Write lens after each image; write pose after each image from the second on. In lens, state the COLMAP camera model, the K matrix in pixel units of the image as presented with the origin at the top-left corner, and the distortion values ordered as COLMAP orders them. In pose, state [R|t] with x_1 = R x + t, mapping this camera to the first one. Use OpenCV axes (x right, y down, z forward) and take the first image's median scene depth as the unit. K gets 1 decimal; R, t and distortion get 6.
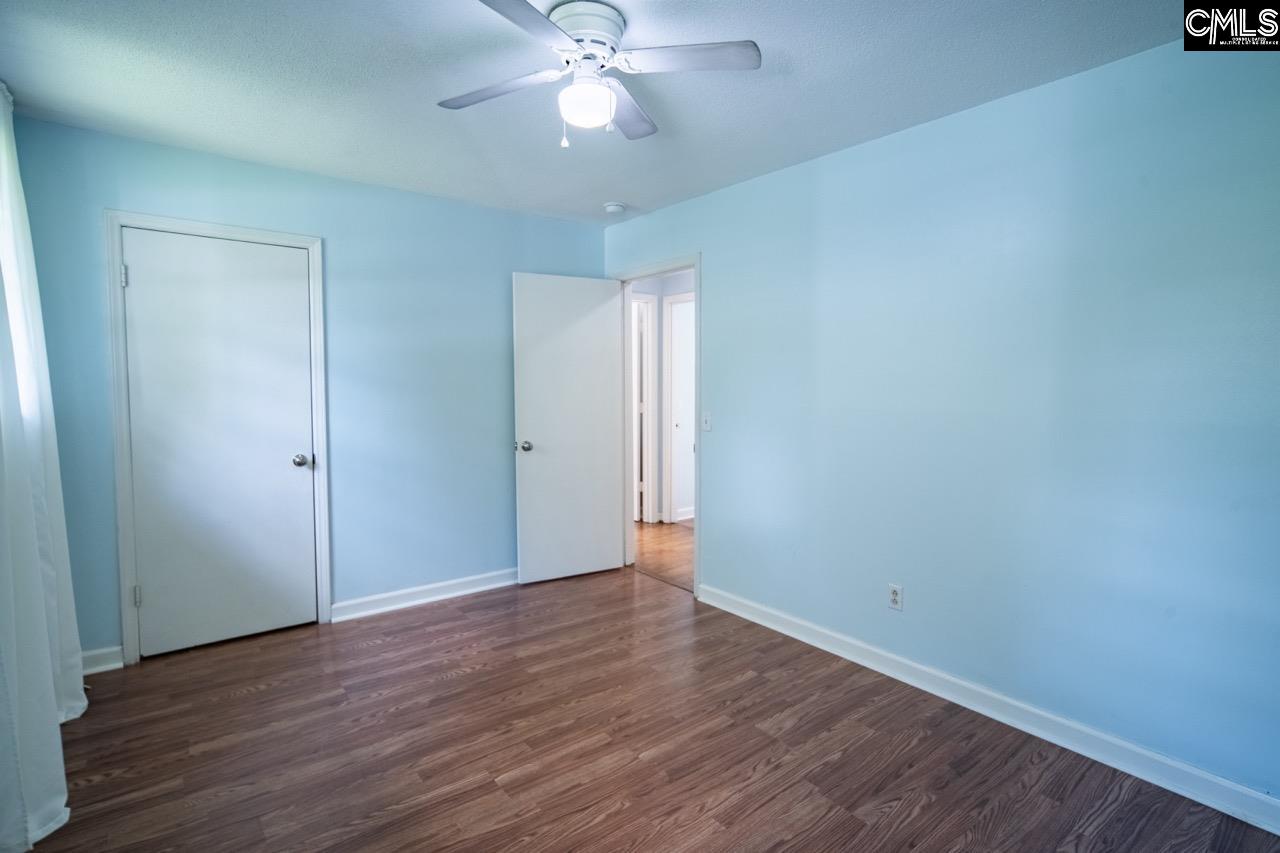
lens RADIAL K [[624.6, 0, 639.9], [0, 624.6, 429.7], [0, 0, 1]] dist [-0.017259, 0.007582]
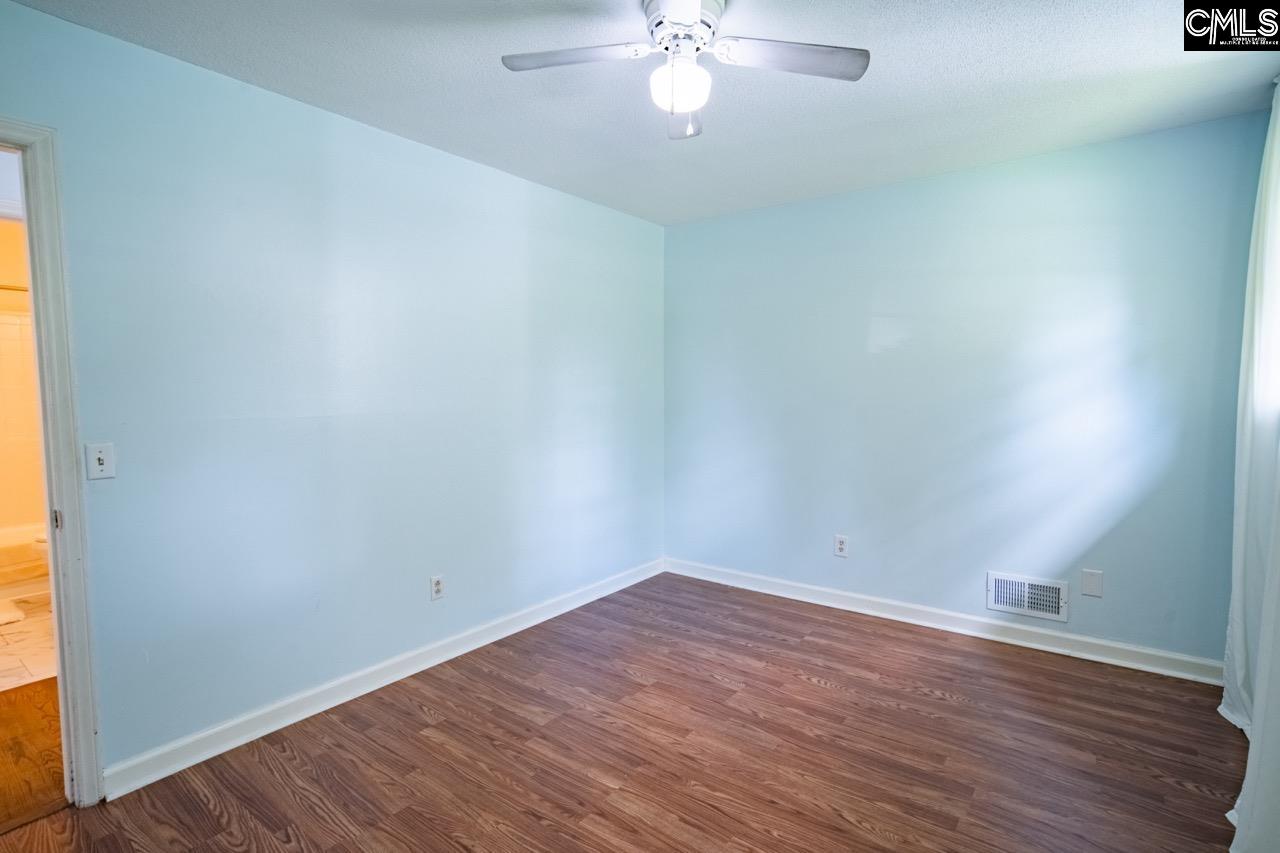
lens RADIAL K [[624.6, 0, 641.3], [0, 624.6, 425.0], [0, 0, 1]] dist [-0.017259, 0.007582]
pose [[-0.253824, -0.063122, 0.965189, -0.865792], [0.080416, 0.993037, 0.086091, -0.087086], [-0.963902, 0.099468, -0.246980, 1.137566]]
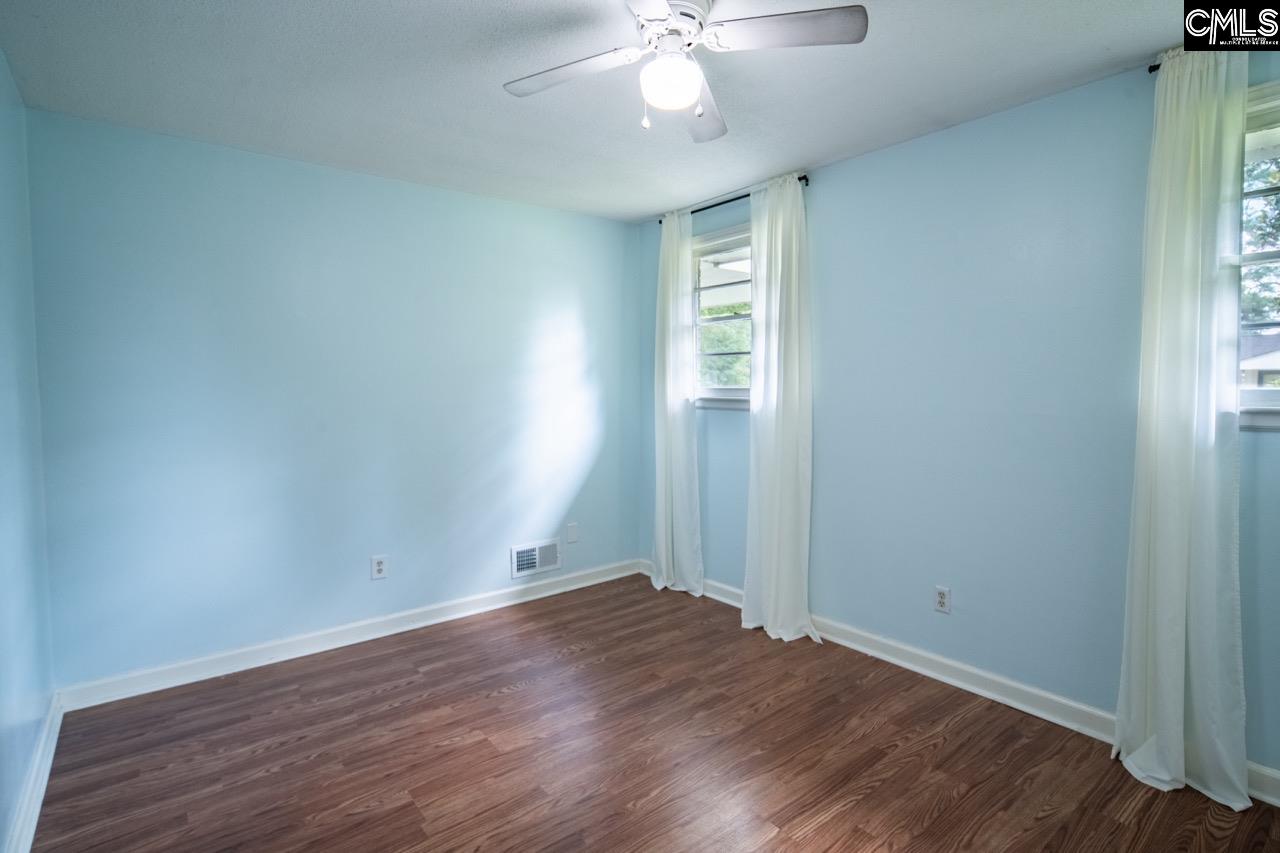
lens RADIAL K [[624.6, 0, 640.2], [0, 624.6, 423.2], [0, 0, 1]] dist [-0.017259, 0.007582]
pose [[-0.999984, 0.001445, -0.005476, -0.028607], [0.000688, 0.990724, 0.135891, -0.126873], [0.005622, 0.135885, -0.990709, 1.688081]]
